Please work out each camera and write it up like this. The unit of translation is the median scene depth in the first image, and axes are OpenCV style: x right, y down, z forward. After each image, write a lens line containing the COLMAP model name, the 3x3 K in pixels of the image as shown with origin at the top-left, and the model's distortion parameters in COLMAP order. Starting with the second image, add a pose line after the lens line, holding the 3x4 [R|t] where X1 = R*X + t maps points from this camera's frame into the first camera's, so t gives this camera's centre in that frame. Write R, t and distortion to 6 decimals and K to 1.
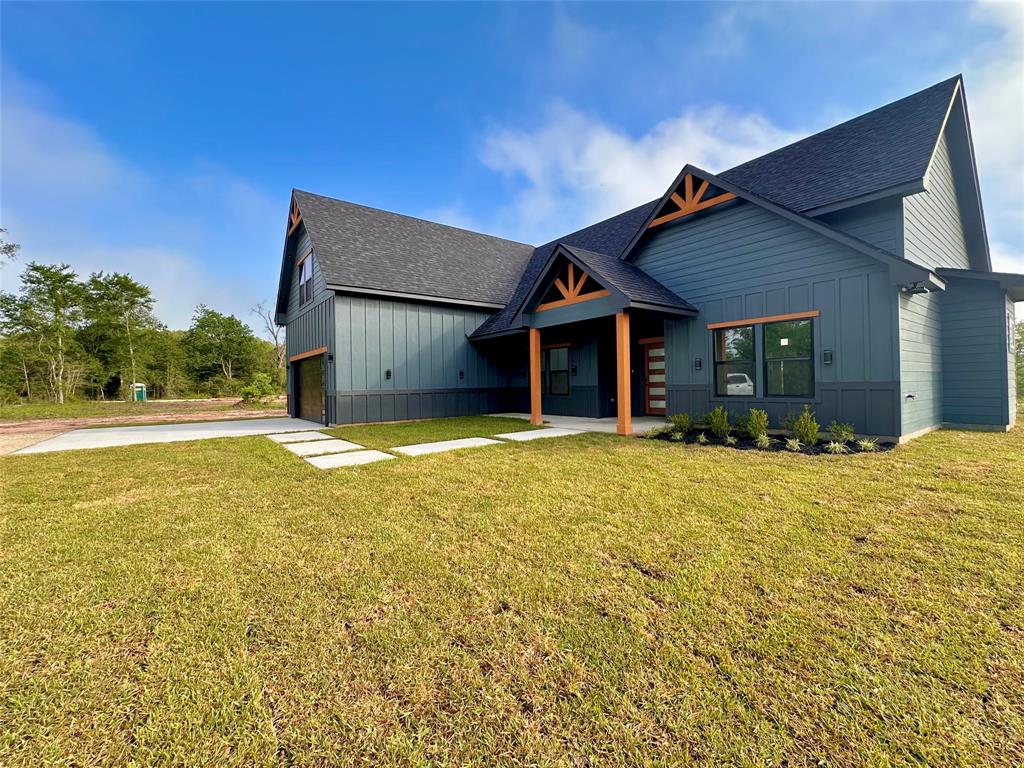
lens RADIAL K [[430.9, 0, 512.0], [0, 430.9, 384.0], [0, 0, 1]] dist [-0.009621, -0.000013]
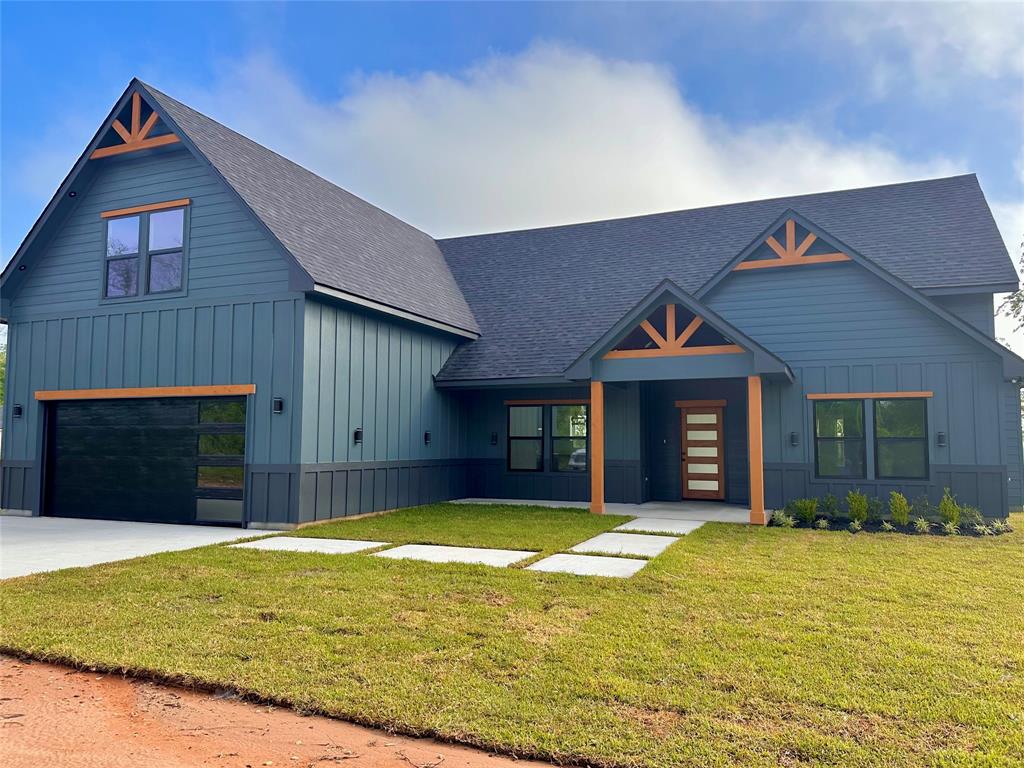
lens RADIAL K [[735.7, 0, 512.0], [0, 735.7, 384.0], [0, 0, 1]] dist [0.081253, -0.155002]
pose [[0.874211, 0.062766, 0.481472, -0.732907], [-0.022875, 0.995832, -0.088286, -0.011276], [-0.485007, 0.066167, 0.872003, -0.021097]]
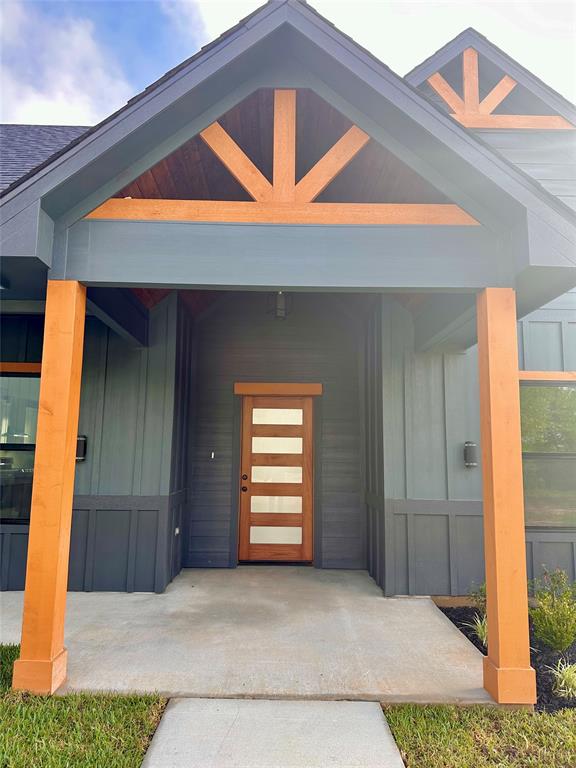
lens RADIAL K [[537.8, 0, 288.0], [0, 537.8, 384.0], [0, 0, 1]] dist [0.072816, -0.071731]
pose [[0.595267, 0.137266, 0.791717, -0.126205], [-0.026437, 0.988113, -0.151439, -0.025674], [-0.803093, 0.069216, 0.591820, 0.770754]]
